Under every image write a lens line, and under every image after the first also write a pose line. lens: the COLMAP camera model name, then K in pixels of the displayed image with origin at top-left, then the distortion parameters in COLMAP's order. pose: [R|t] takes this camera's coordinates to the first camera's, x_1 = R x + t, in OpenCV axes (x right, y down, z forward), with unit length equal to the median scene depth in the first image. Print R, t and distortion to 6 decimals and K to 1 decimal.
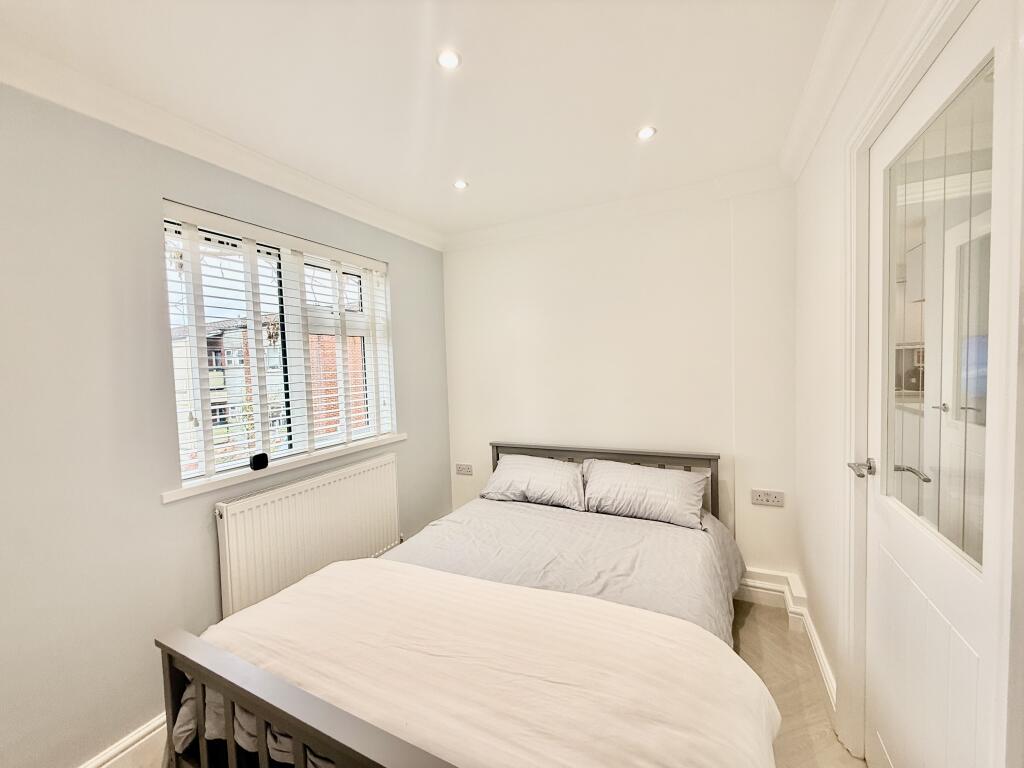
lens RADIAL K [[406.8, 0, 510.3], [0, 406.8, 383.9], [0, 0, 1]] dist [0.001295, -0.000756]
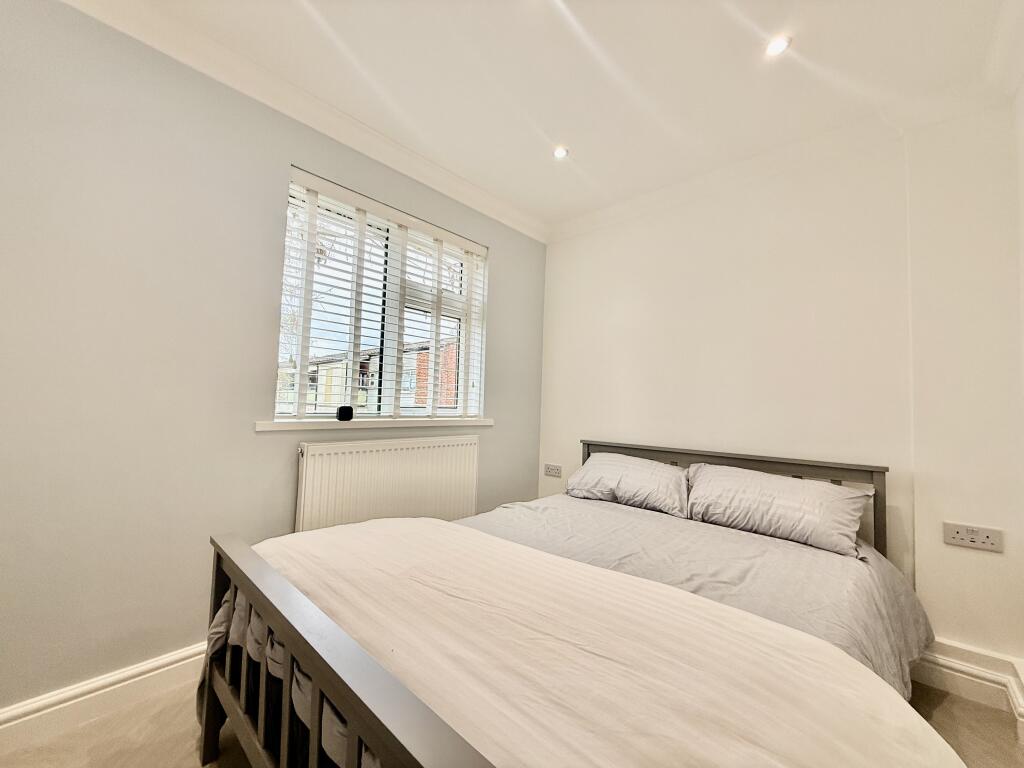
lens RADIAL K [[407.4, 0, 510.5], [0, 407.4, 383.4], [0, 0, 1]] dist [-0.004533, 0.000071]
pose [[0.957862, 0.049446, -0.282941, 0.062472], [-0.077227, 0.993133, -0.087885, 0.142905], [0.276653, 0.106033, 0.955102, 0.098582]]
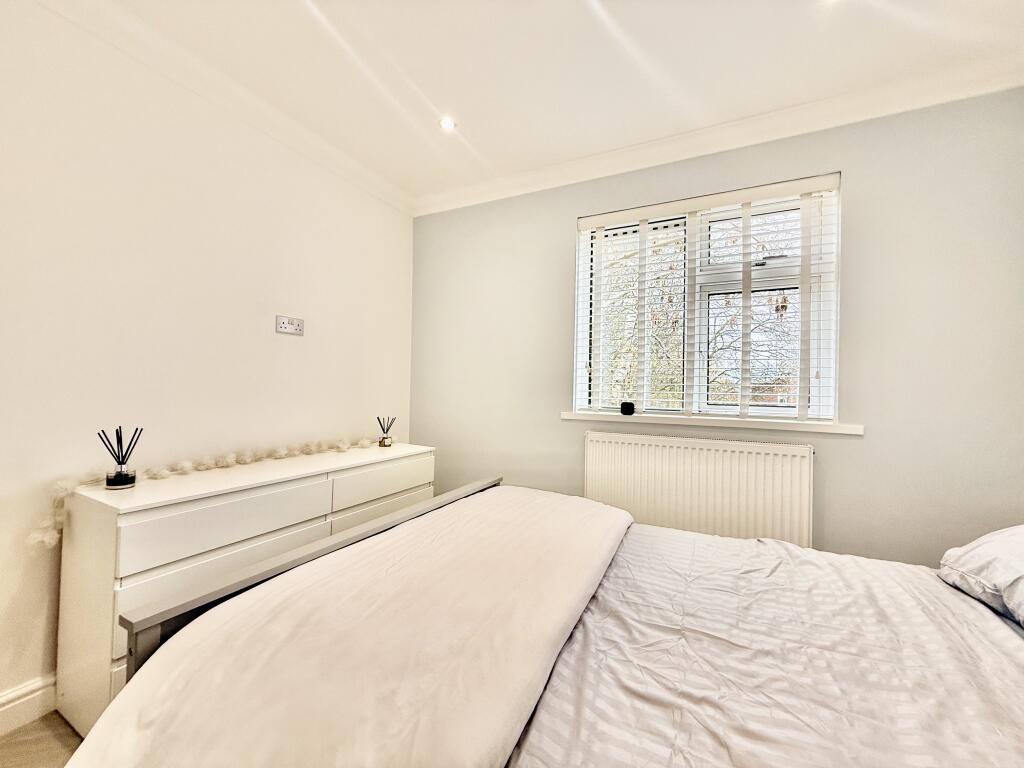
lens RADIAL K [[407.4, 0, 510.5], [0, 407.4, 383.4], [0, 0, 1]] dist [-0.004533, 0.000071]
pose [[-0.000611, 0.018130, -0.999835, 0.450424], [-0.074176, 0.997080, 0.018125, 0.101724], [0.997245, 0.074175, 0.000736, 0.546188]]
